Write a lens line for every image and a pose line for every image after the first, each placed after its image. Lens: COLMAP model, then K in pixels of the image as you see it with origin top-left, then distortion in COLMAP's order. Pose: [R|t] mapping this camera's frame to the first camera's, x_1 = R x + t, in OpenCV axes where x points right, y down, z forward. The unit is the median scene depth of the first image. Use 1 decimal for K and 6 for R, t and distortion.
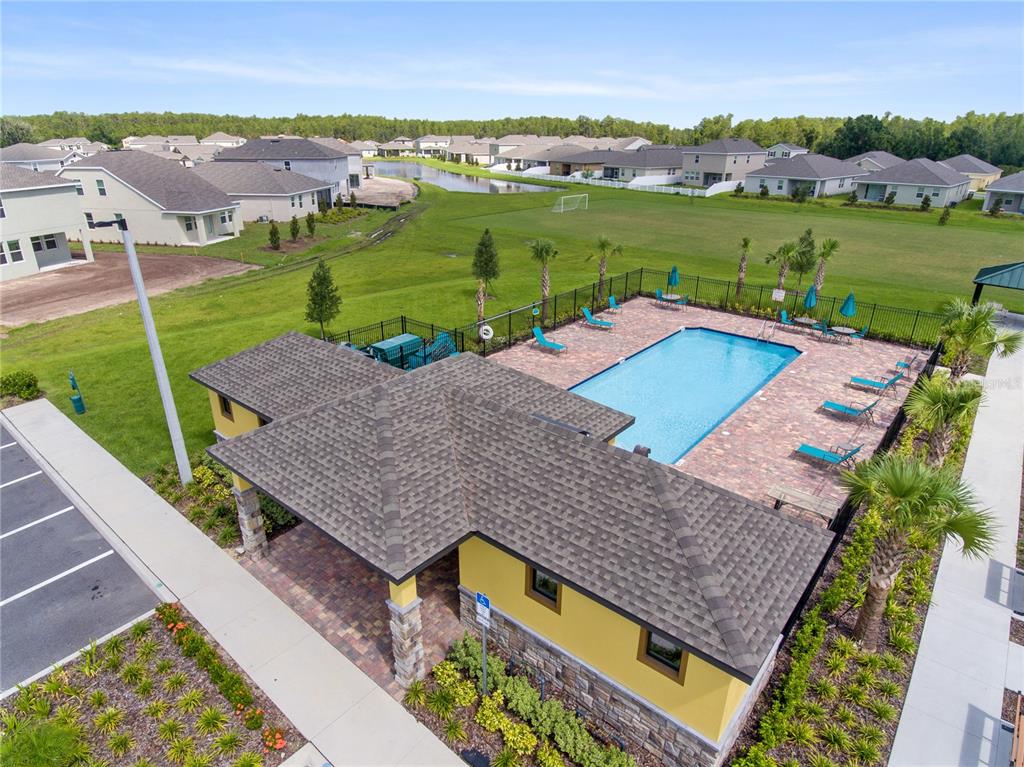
lens RADIAL K [[609.1, 0, 512.0], [0, 609.1, 383.5], [0, 0, 1]] dist [-0.008120, -0.001675]
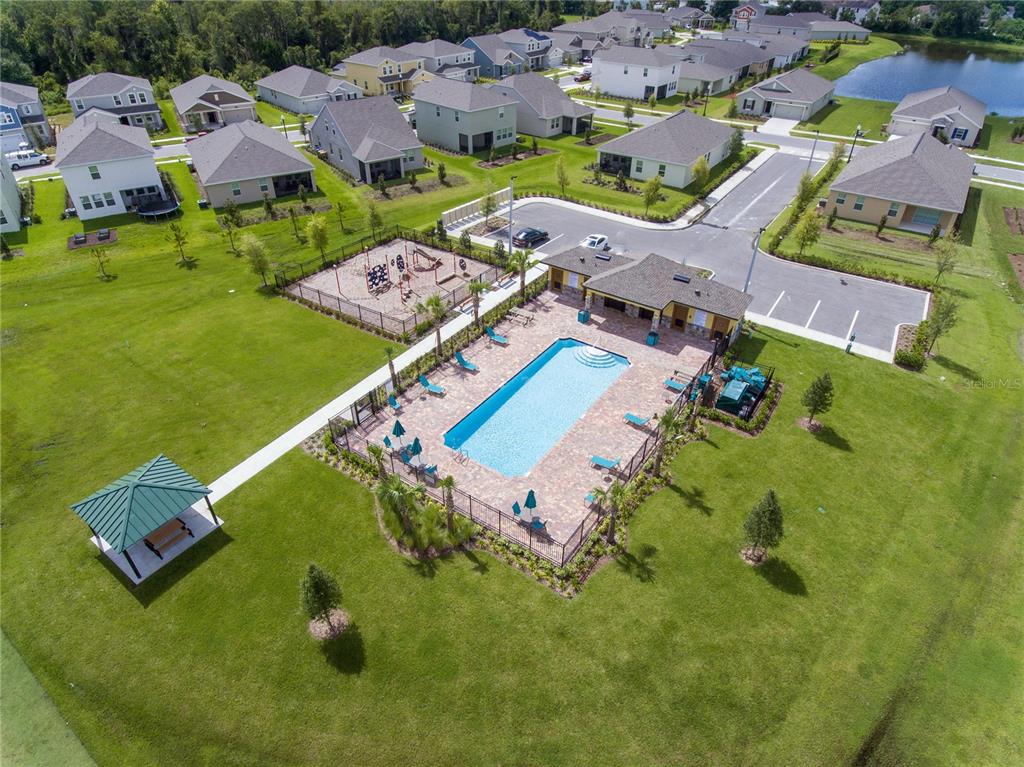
lens RADIAL K [[589.2, 0, 497.1], [0, 589.2, 387.8], [0, 0, 1]] dist [-0.021277, -0.002611]
pose [[-0.998391, 0.038809, -0.041352, 0.383834], [-0.015305, 0.517735, 0.855404, -1.123097], [0.054607, 0.854660, -0.516308, 1.491210]]
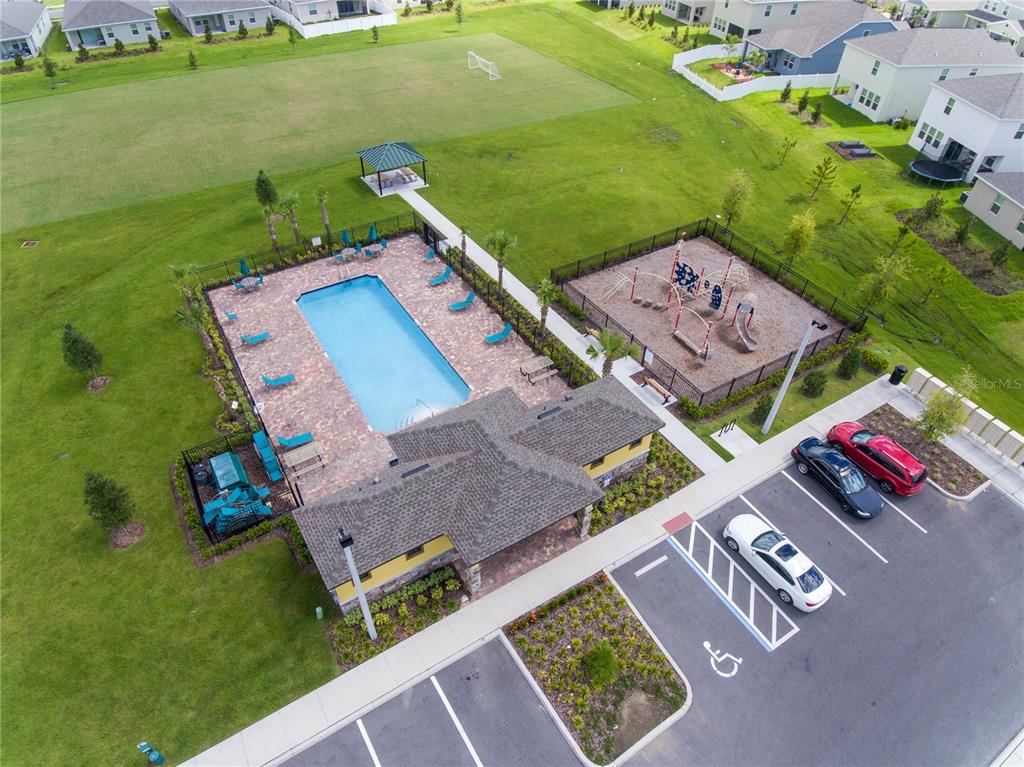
lens RADIAL K [[589.2, 0, 497.1], [0, 589.2, 387.8], [0, 0, 1]] dist [-0.021277, -0.002611]
pose [[0.327356, -0.655036, 0.681003, -0.575072], [0.350975, 0.753444, 0.556002, -0.525483], [-0.877299, 0.057004, 0.476546, 0.055667]]
